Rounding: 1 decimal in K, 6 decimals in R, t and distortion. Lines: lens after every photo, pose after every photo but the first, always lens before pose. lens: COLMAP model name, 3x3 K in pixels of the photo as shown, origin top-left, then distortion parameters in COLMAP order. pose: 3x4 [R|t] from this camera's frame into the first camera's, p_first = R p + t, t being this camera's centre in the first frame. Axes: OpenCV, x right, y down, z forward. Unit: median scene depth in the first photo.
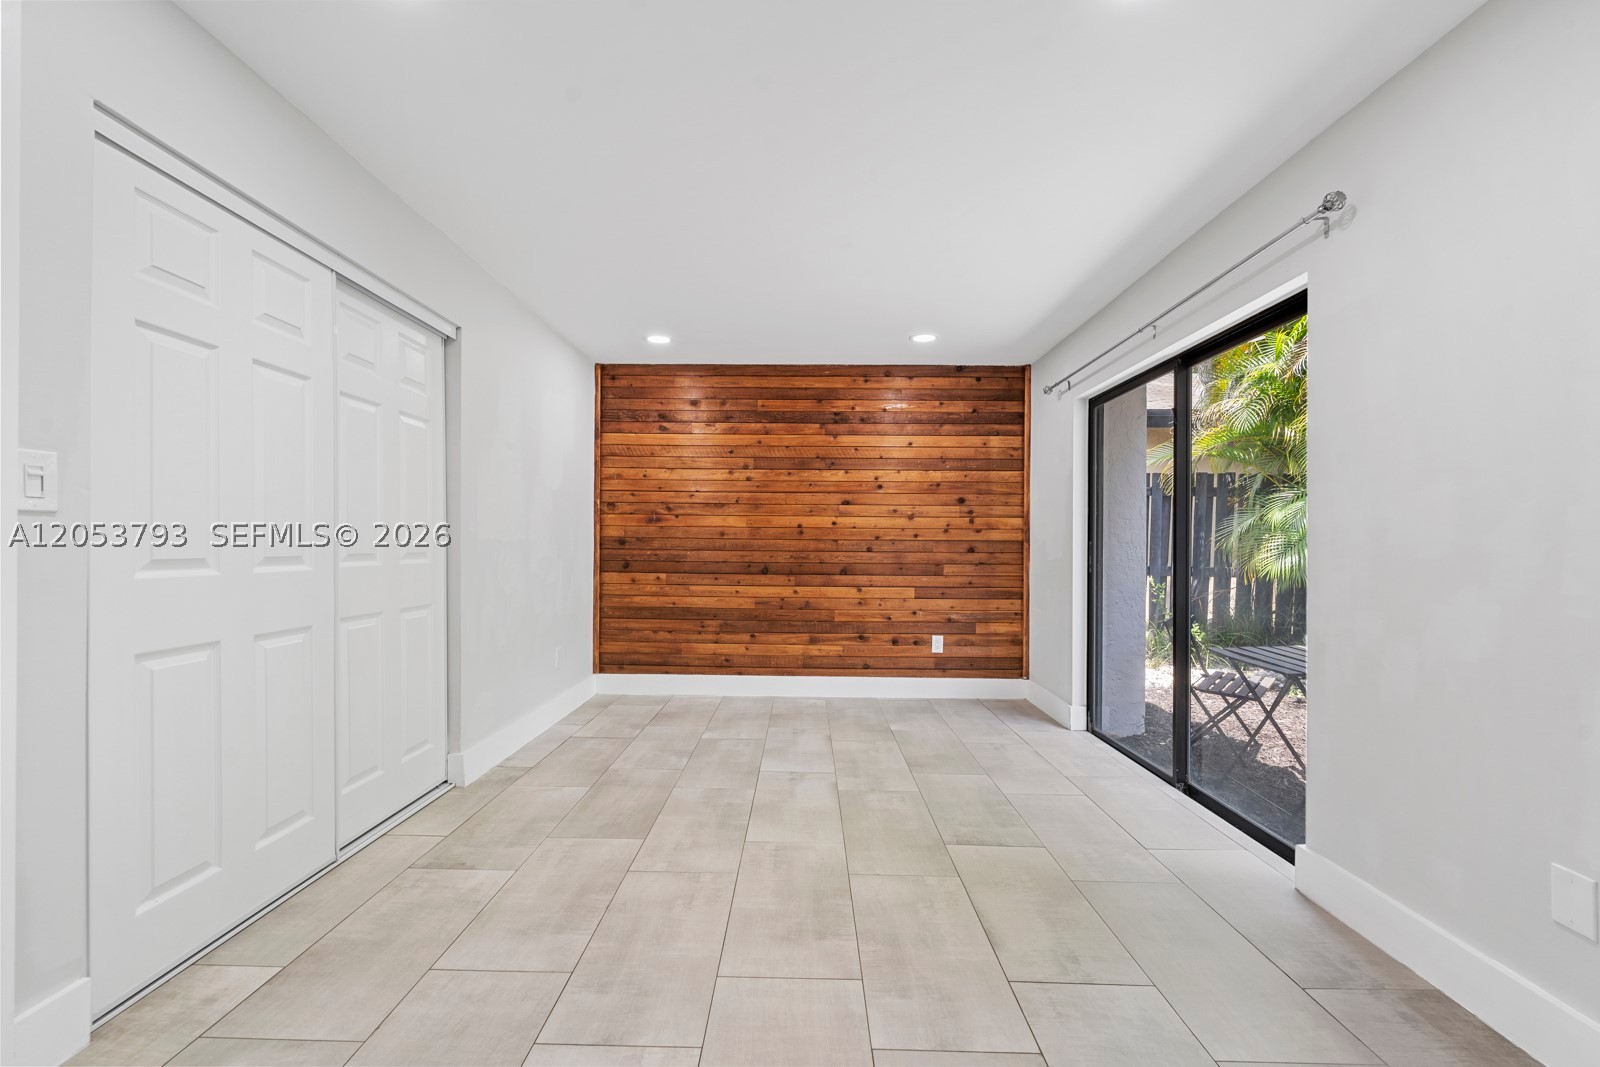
lens RADIAL K [[646.3, 0, 793.7], [0, 646.3, 537.2], [0, 0, 1]] dist [0.000130, -0.000729]
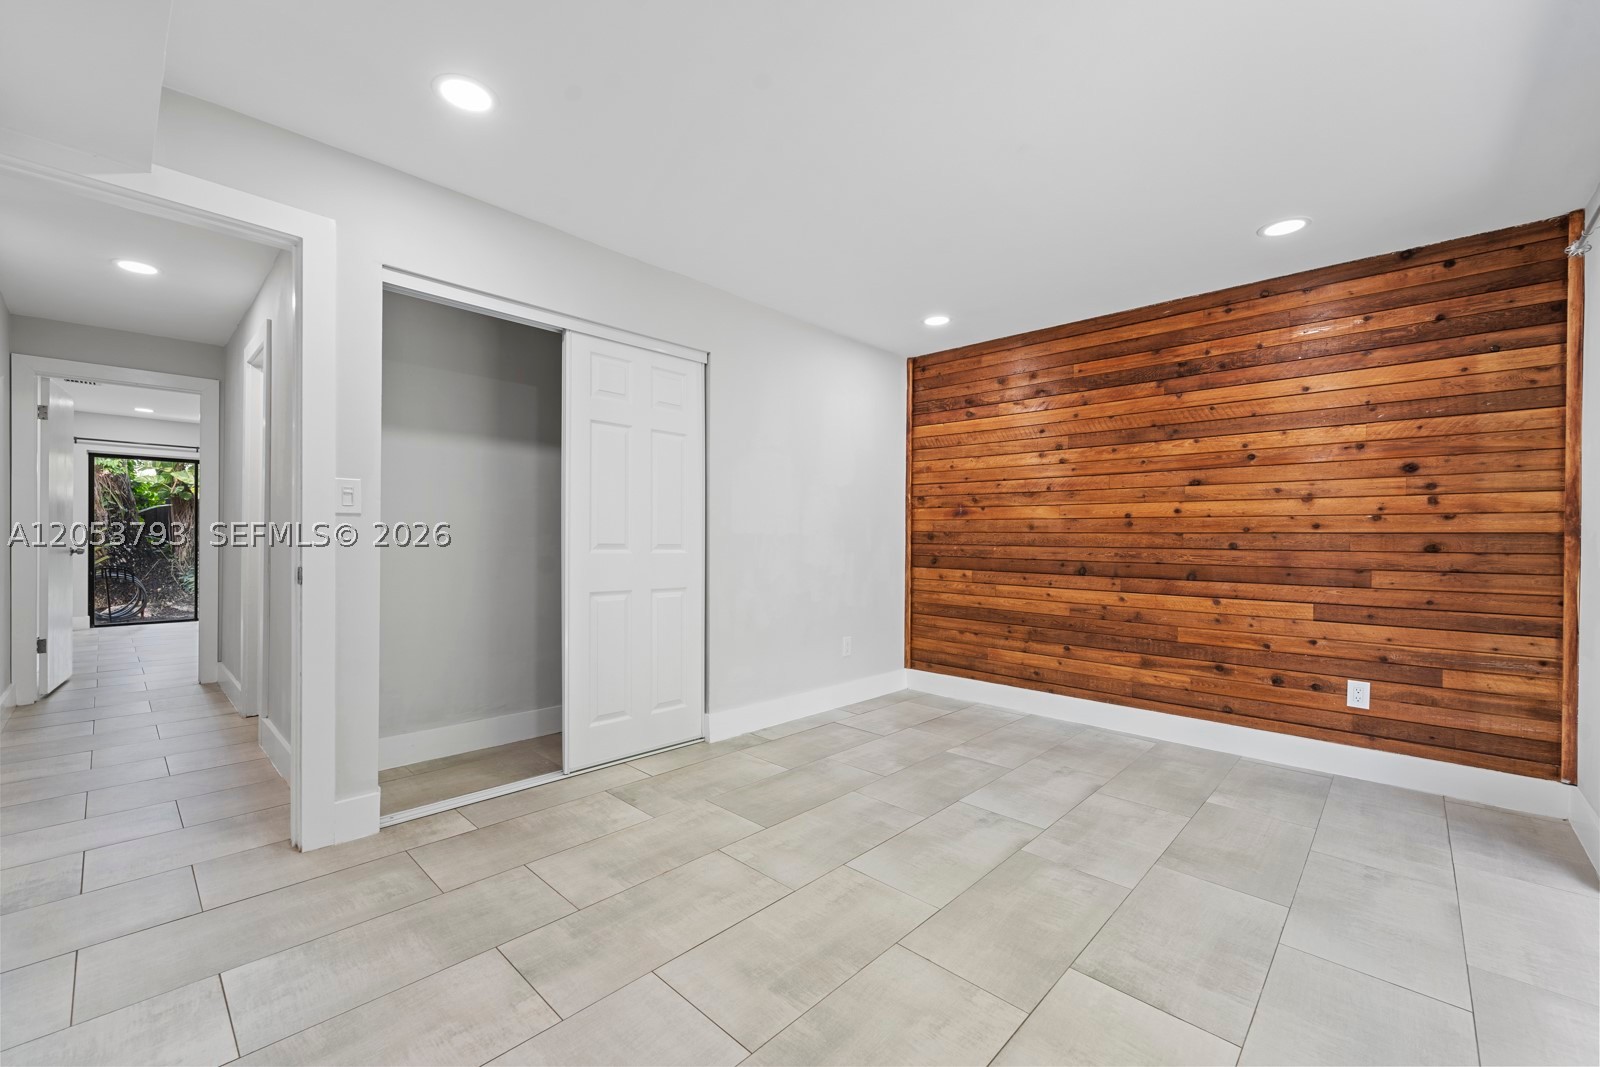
lens RADIAL K [[646.3, 0, 795.5], [0, 646.3, 538.1], [0, 0, 1]] dist [0.000130, -0.000729]
pose [[0.735219, -0.000935, -0.677829, 0.246855], [0.003076, 0.999993, 0.001957, 0.007020], [0.677823, -0.003524, 0.735217, 0.149241]]
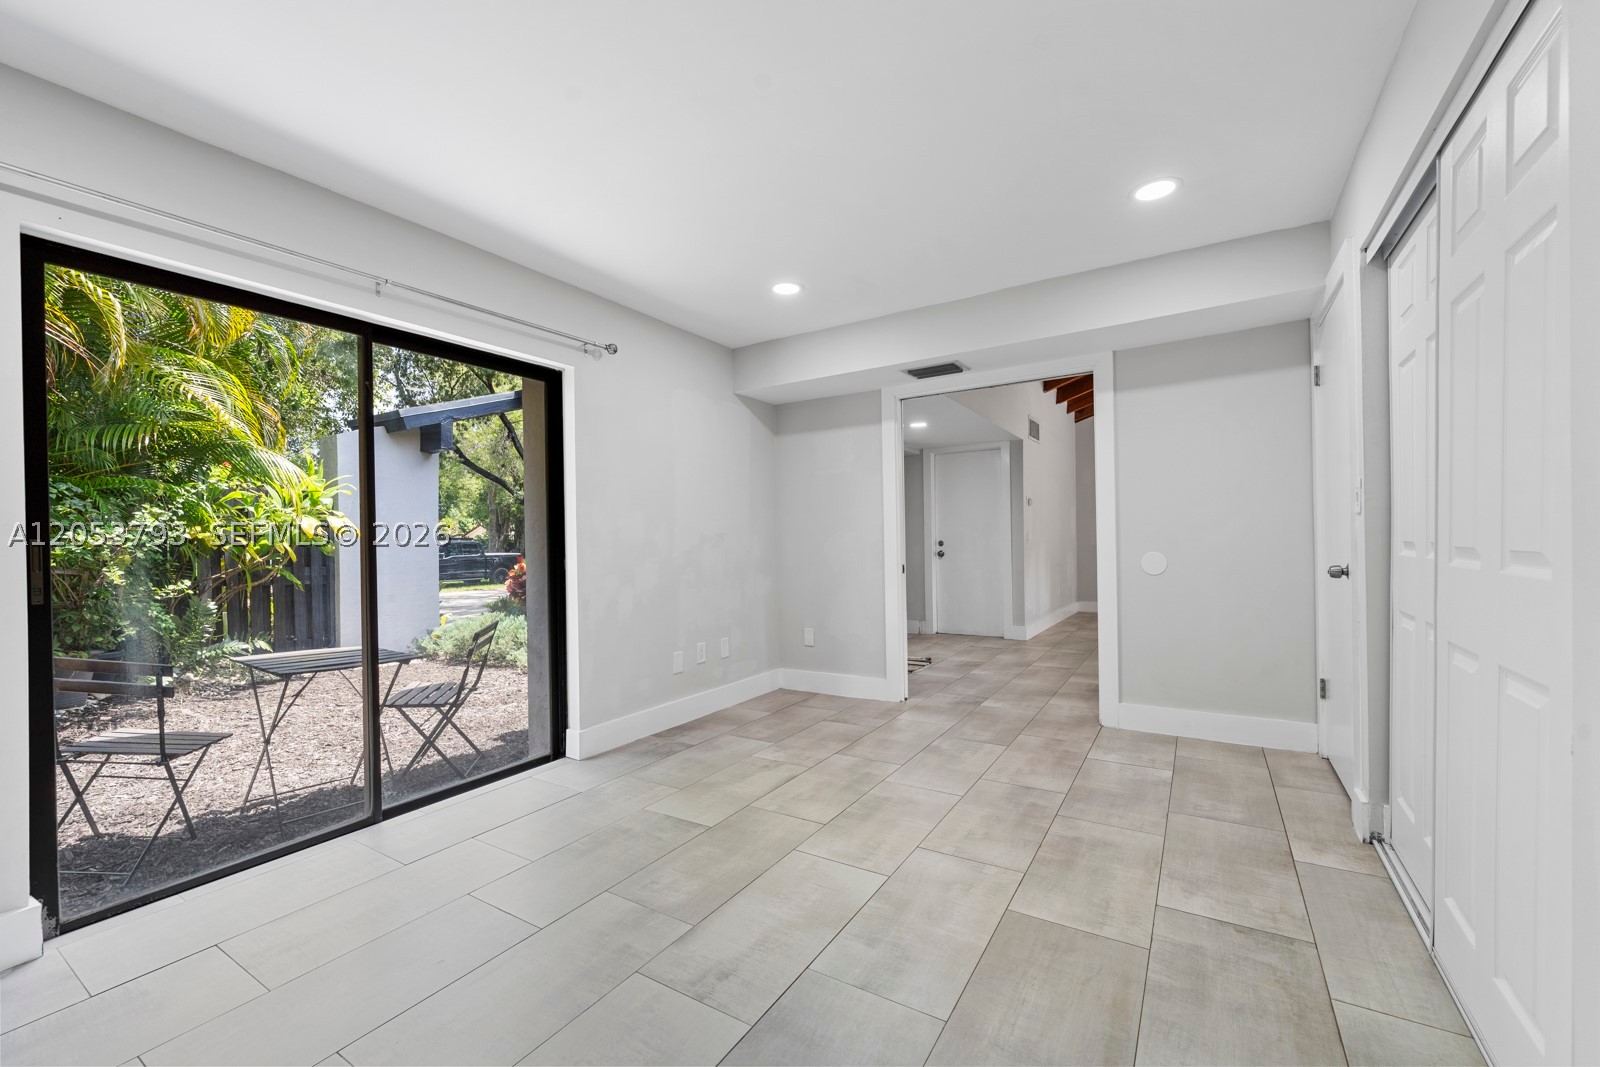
lens RADIAL K [[646.3, 0, 794.2], [0, 646.3, 548.7], [0, 0, 1]] dist [0.000130, -0.000729]
pose [[-0.853174, 0.000412, 0.521626, -0.214070], [0.004850, 0.999963, 0.007142, 0.010434], [-0.521604, 0.008623, -0.853144, 0.919033]]
